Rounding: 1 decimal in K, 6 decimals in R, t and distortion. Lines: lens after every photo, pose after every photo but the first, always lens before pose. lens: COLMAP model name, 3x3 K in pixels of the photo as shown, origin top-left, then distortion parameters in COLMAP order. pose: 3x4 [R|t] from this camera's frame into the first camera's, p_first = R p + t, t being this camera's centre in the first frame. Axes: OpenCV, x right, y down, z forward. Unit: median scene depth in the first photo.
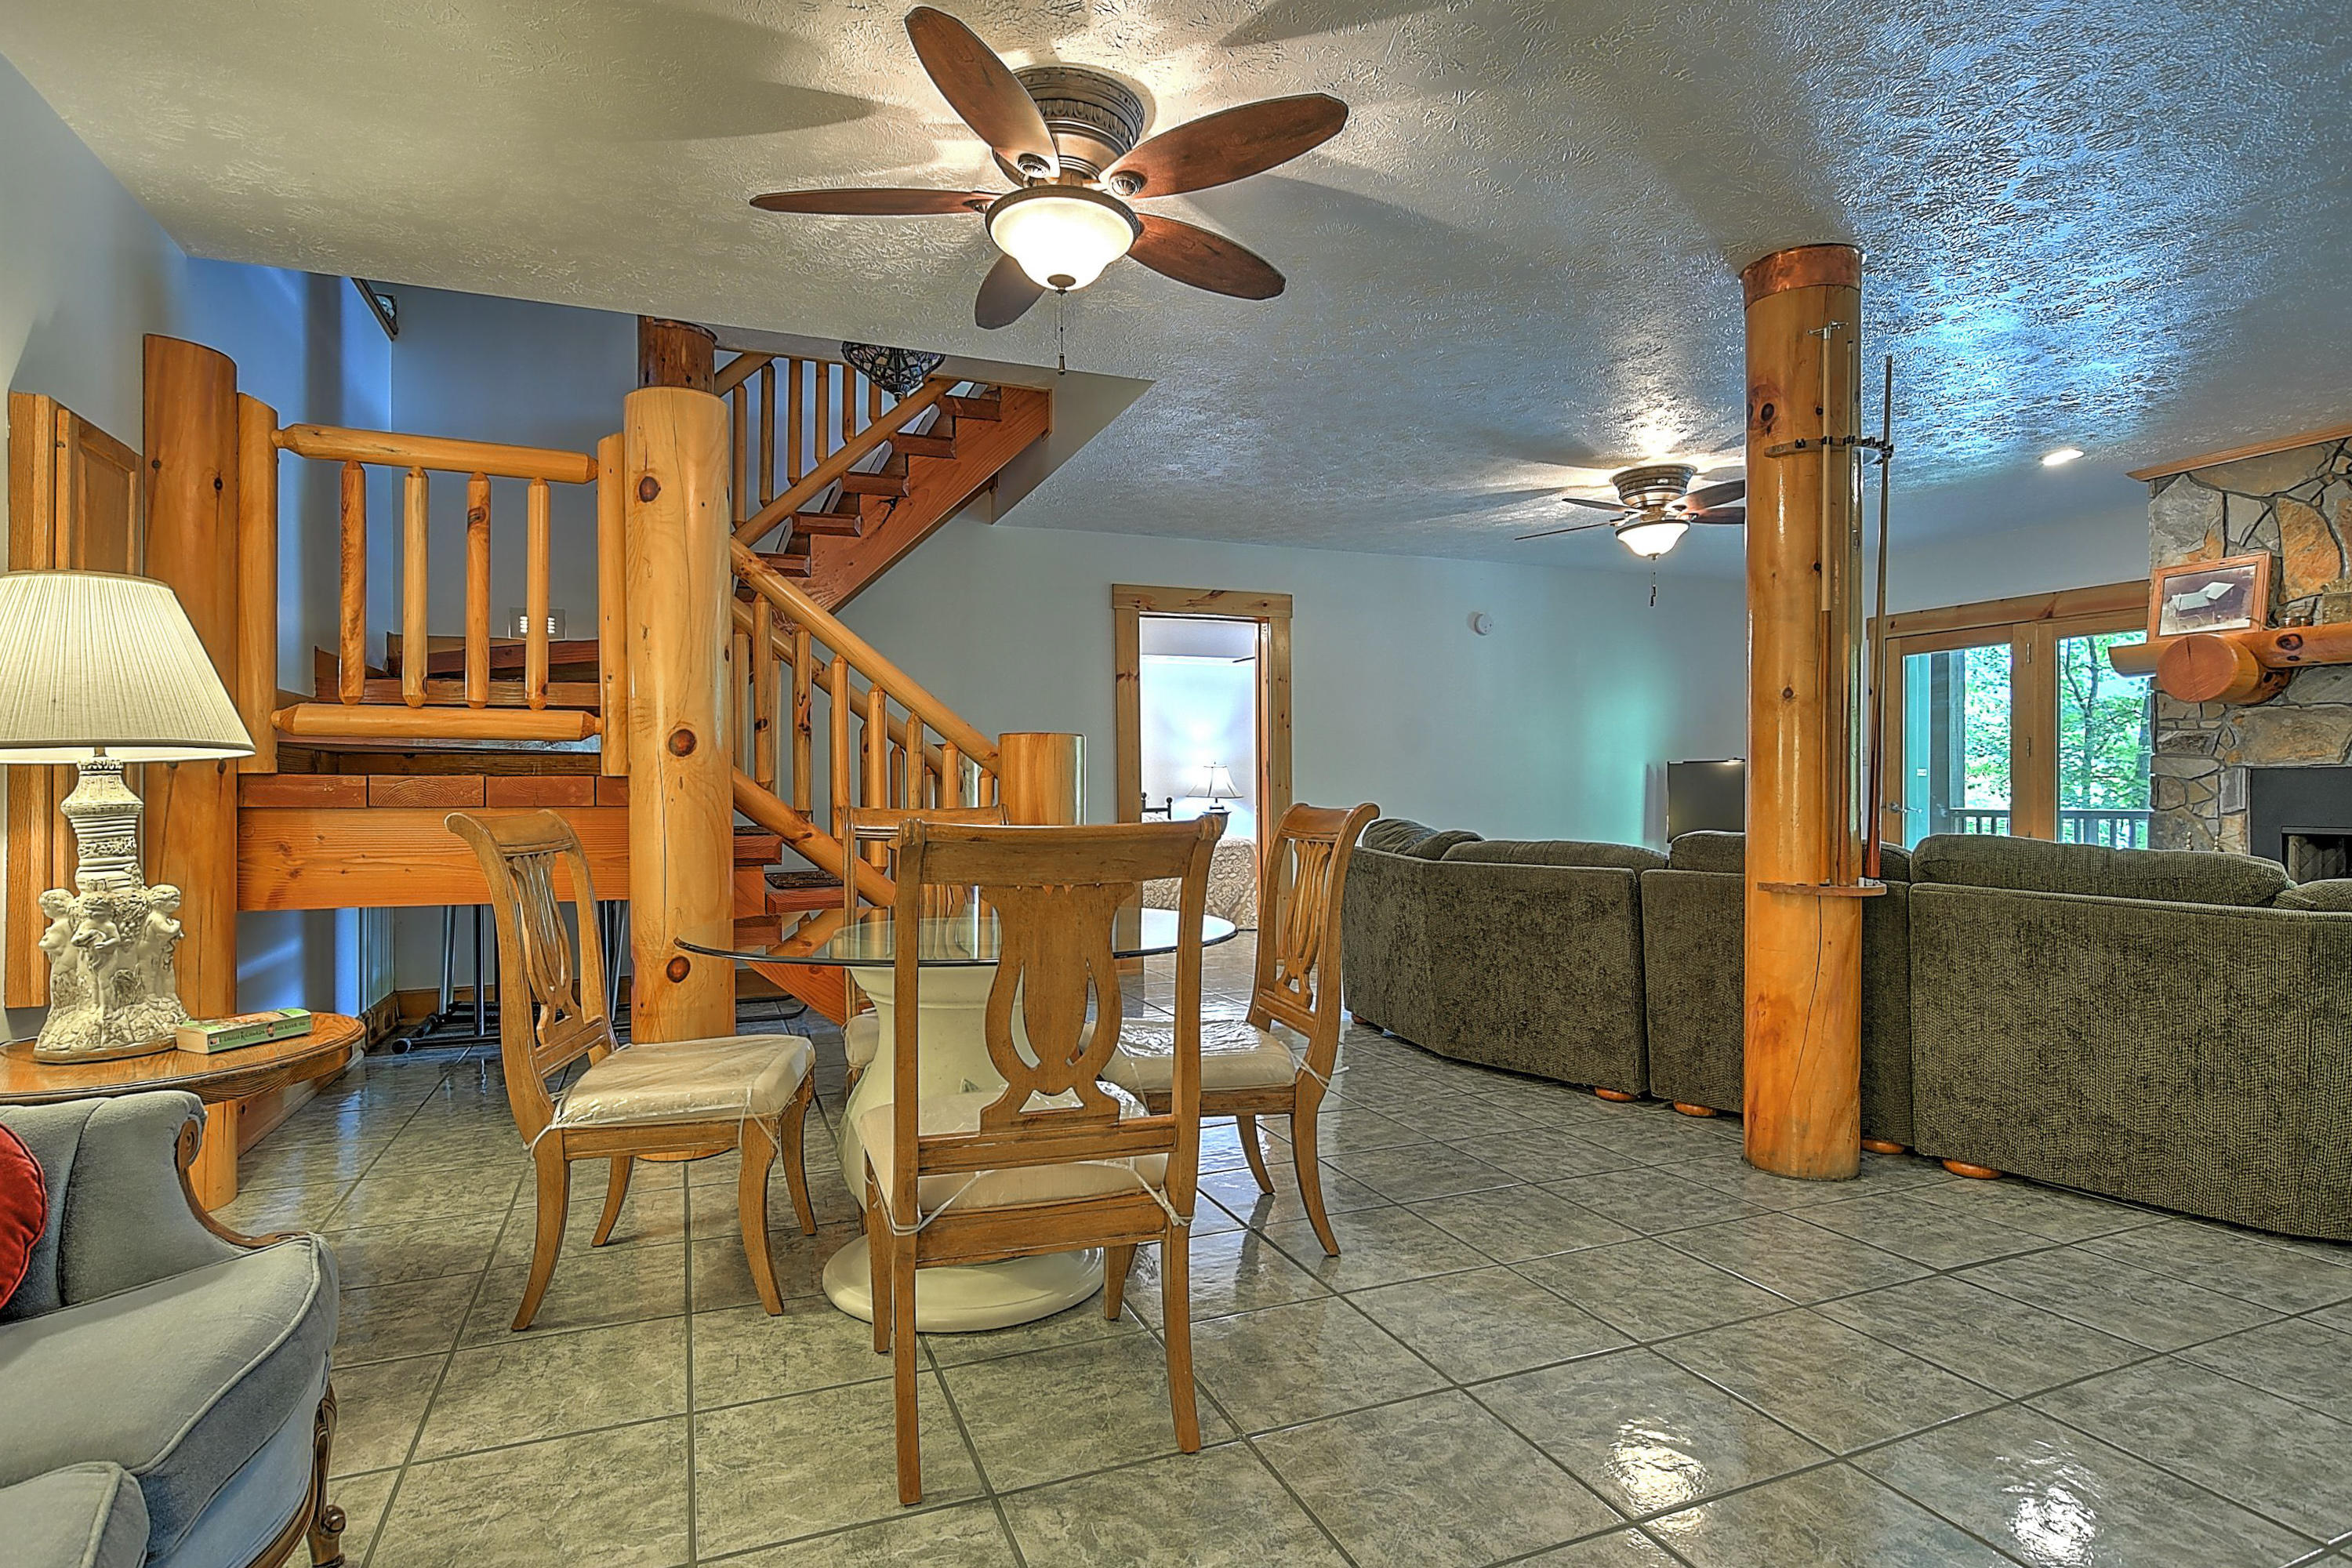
lens RADIAL K [[1184.3, 0, 1138.8], [0, 1184.3, 790.8], [0, 0, 1]] dist [-0.015992, 0.002545]
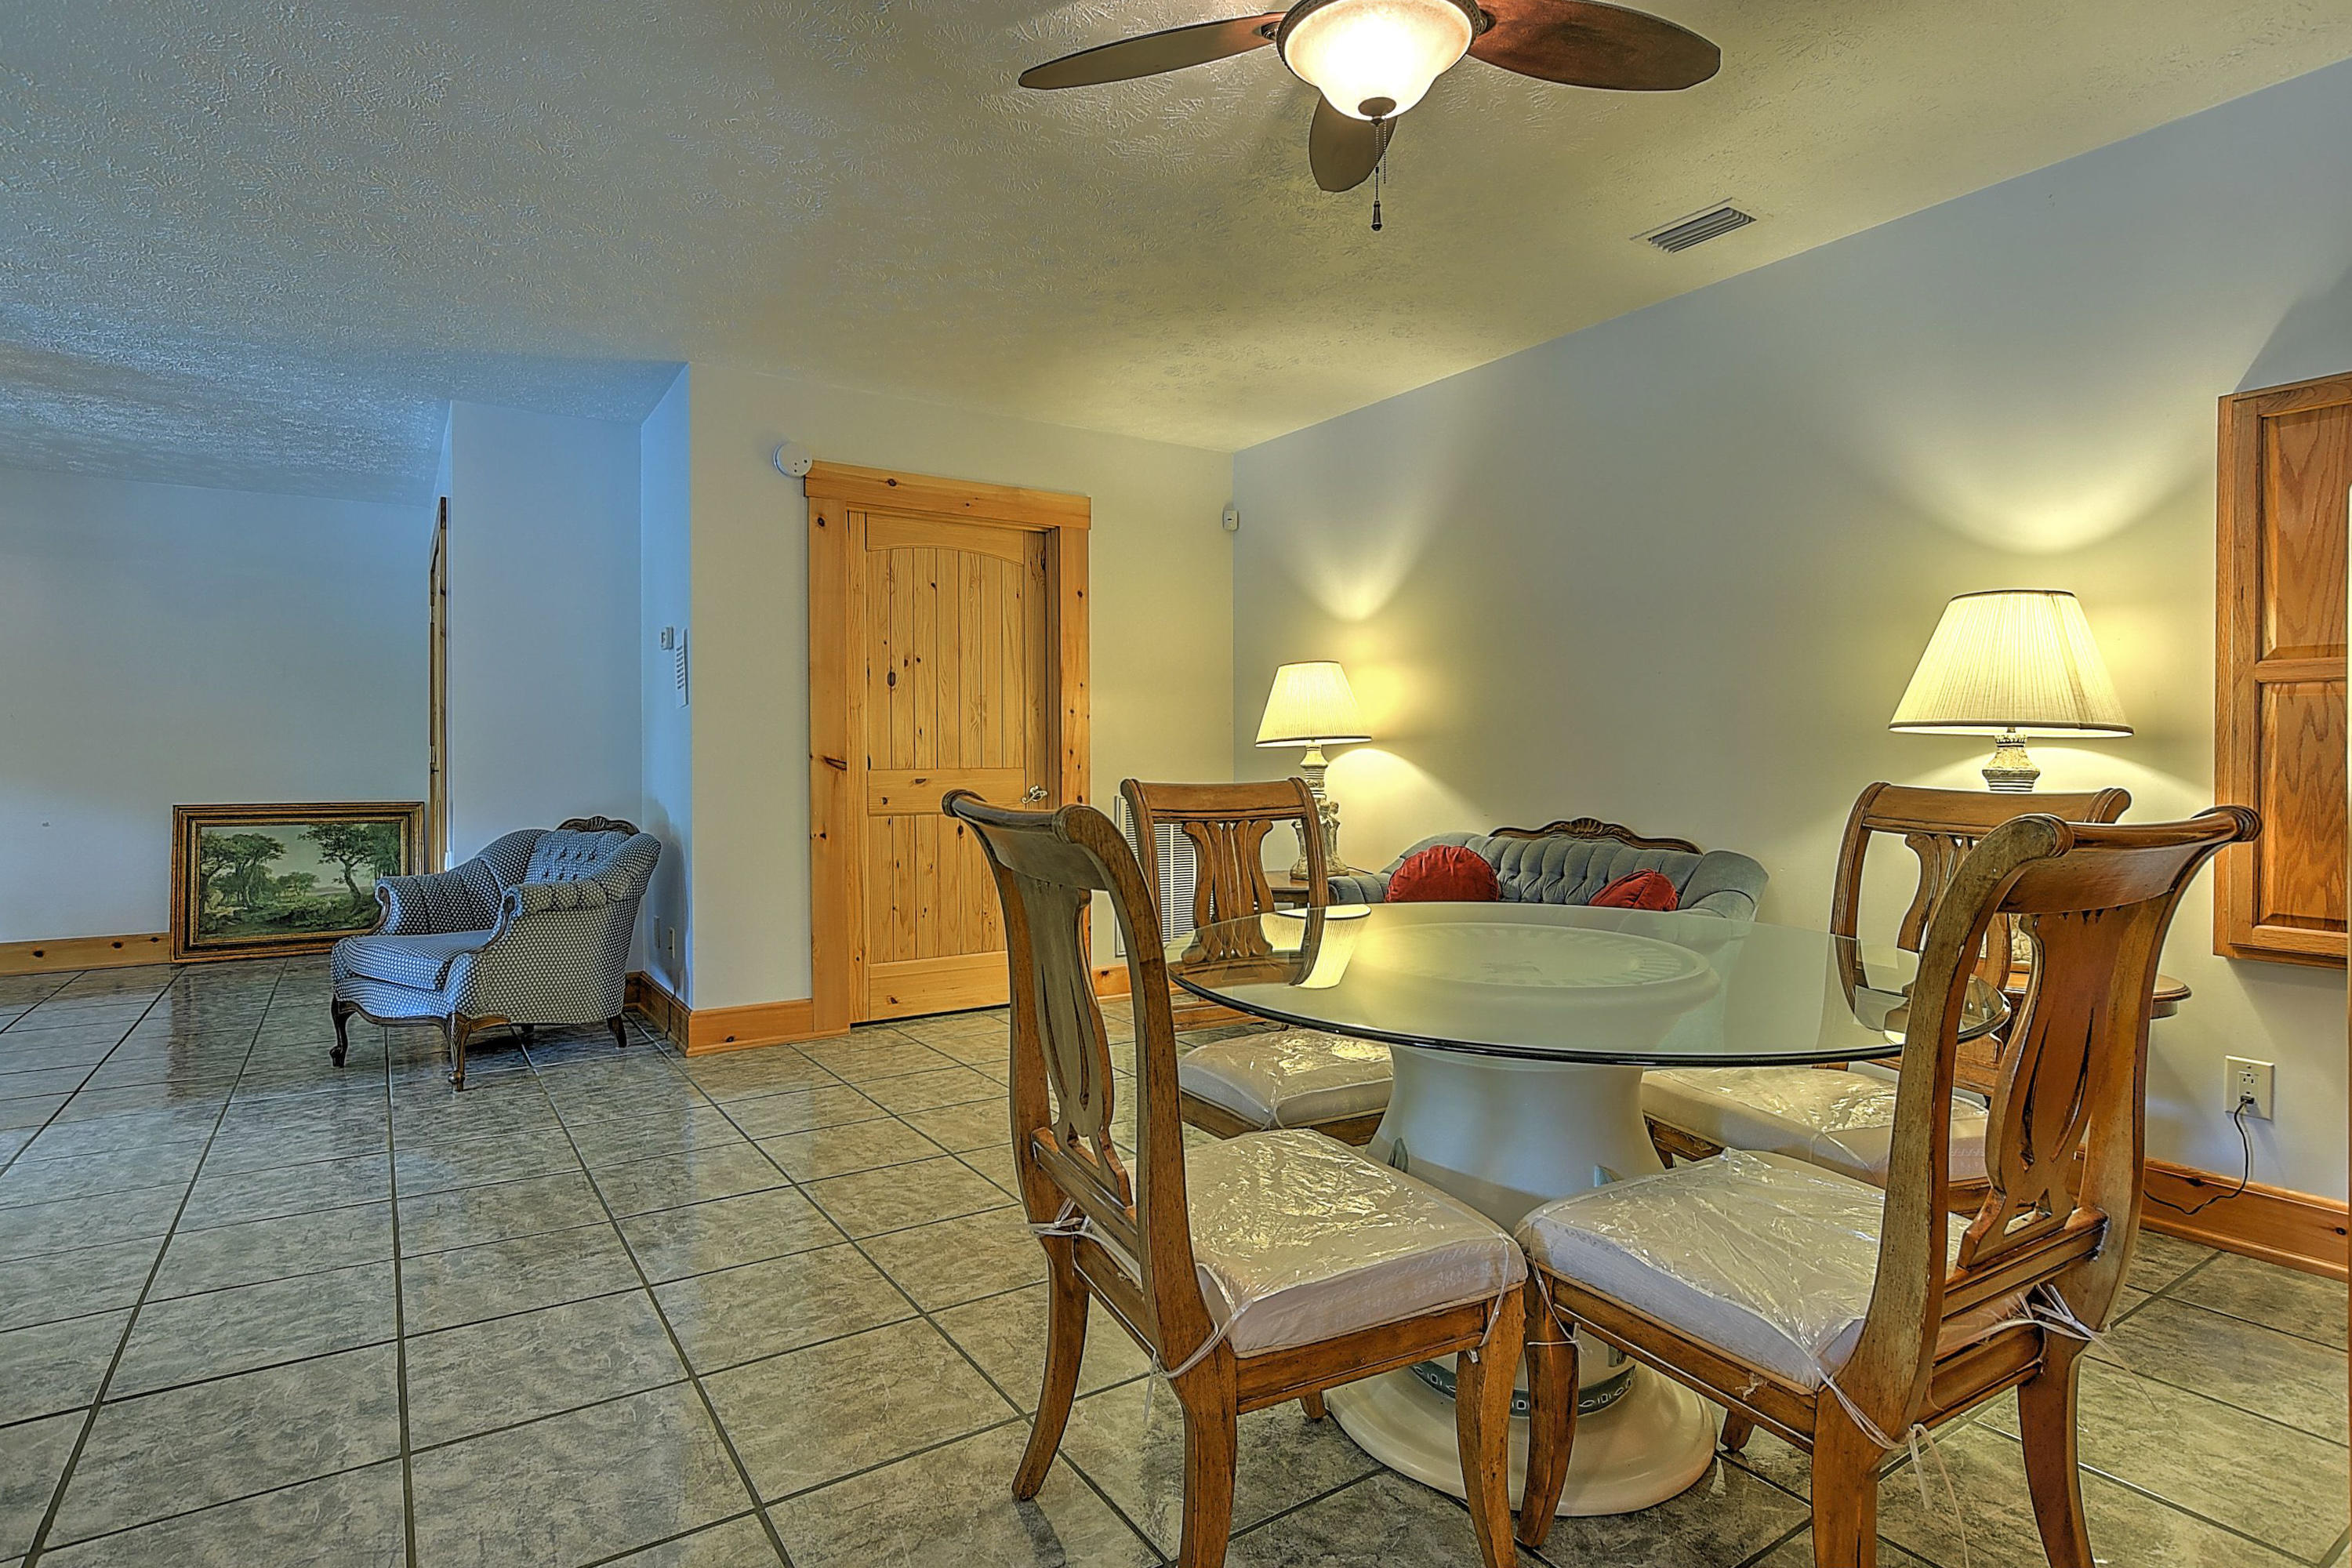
lens RADIAL K [[1194.2, 0, 1138.4], [0, 1194.2, 768.5], [0, 0, 1]] dist [-0.005497, 0.001703]
pose [[-0.979533, 0.011684, -0.200945, 0.124703], [0.008443, 0.999820, 0.016975, -0.002255], [0.201107, 0.014931, -0.979455, 0.888391]]
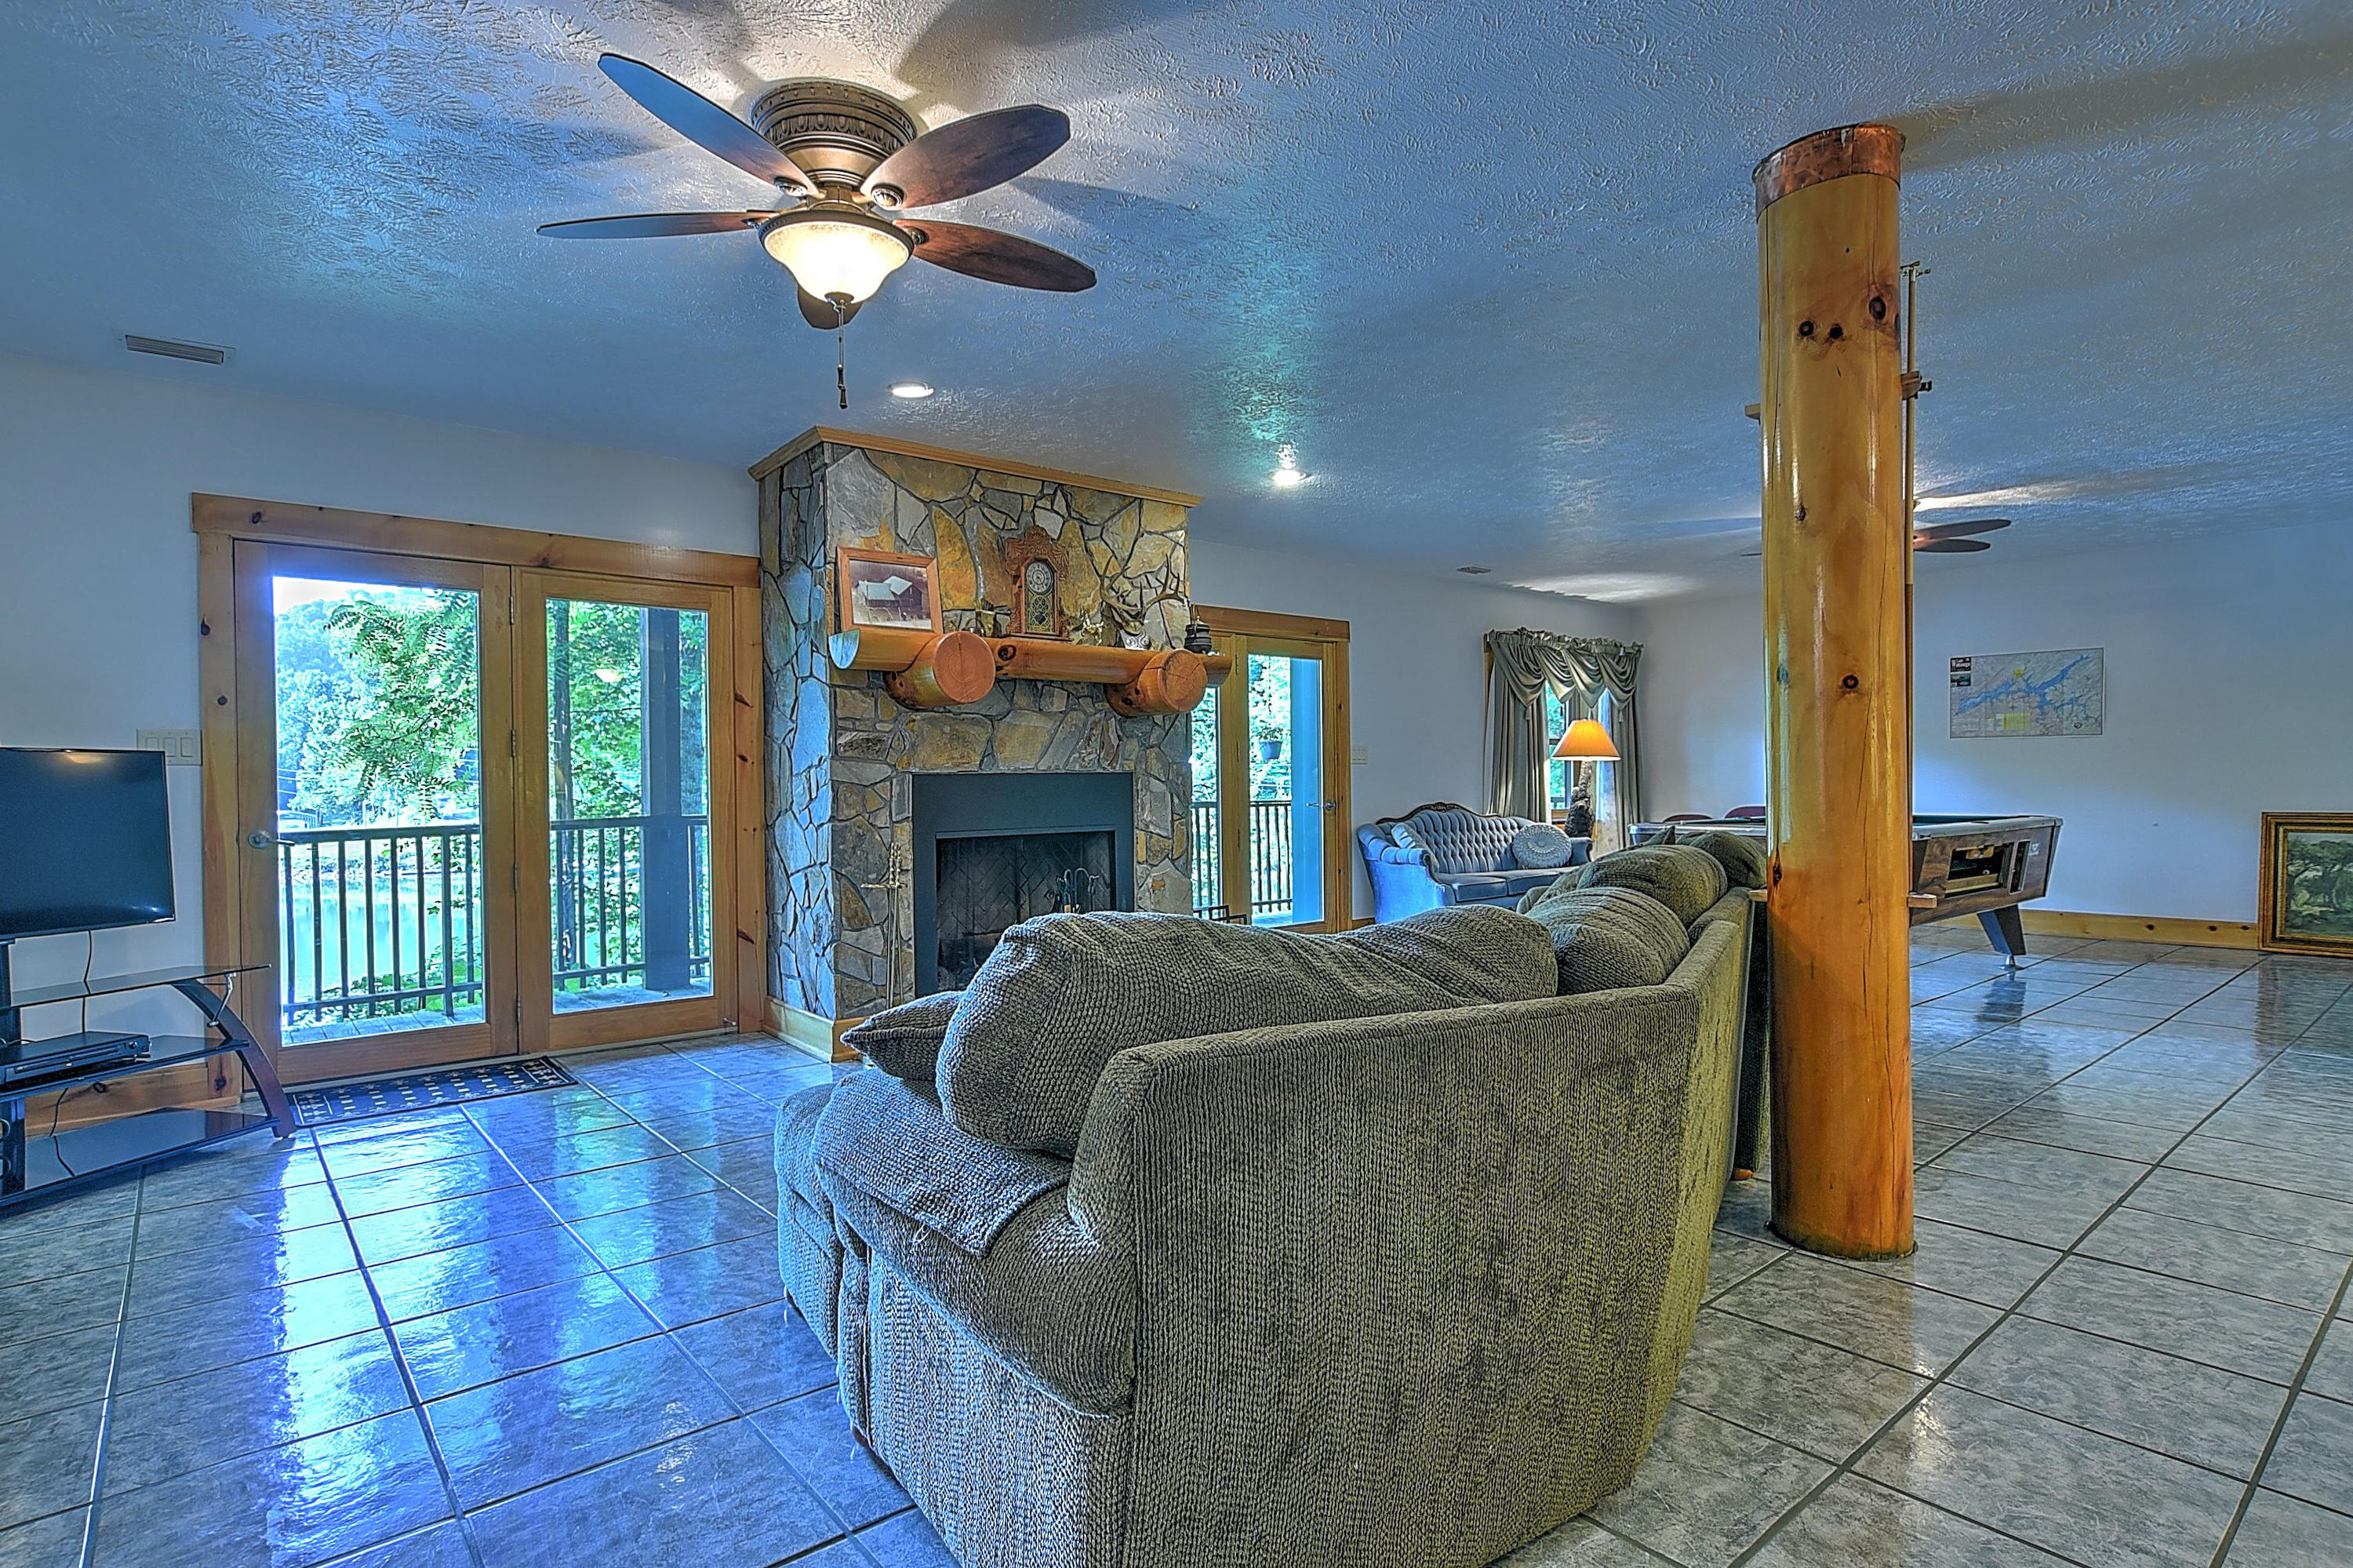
lens RADIAL K [[1176.9, 0, 1176.5], [0, 1176.9, 784.0], [0, 0, 1]] dist [-0.005346, -0.001373]
pose [[-0.318329, 0.010254, 0.947925, -0.050749], [0.018808, 0.999813, -0.004499, -0.002768], [-0.947794, 0.016396, -0.318462, 1.141916]]
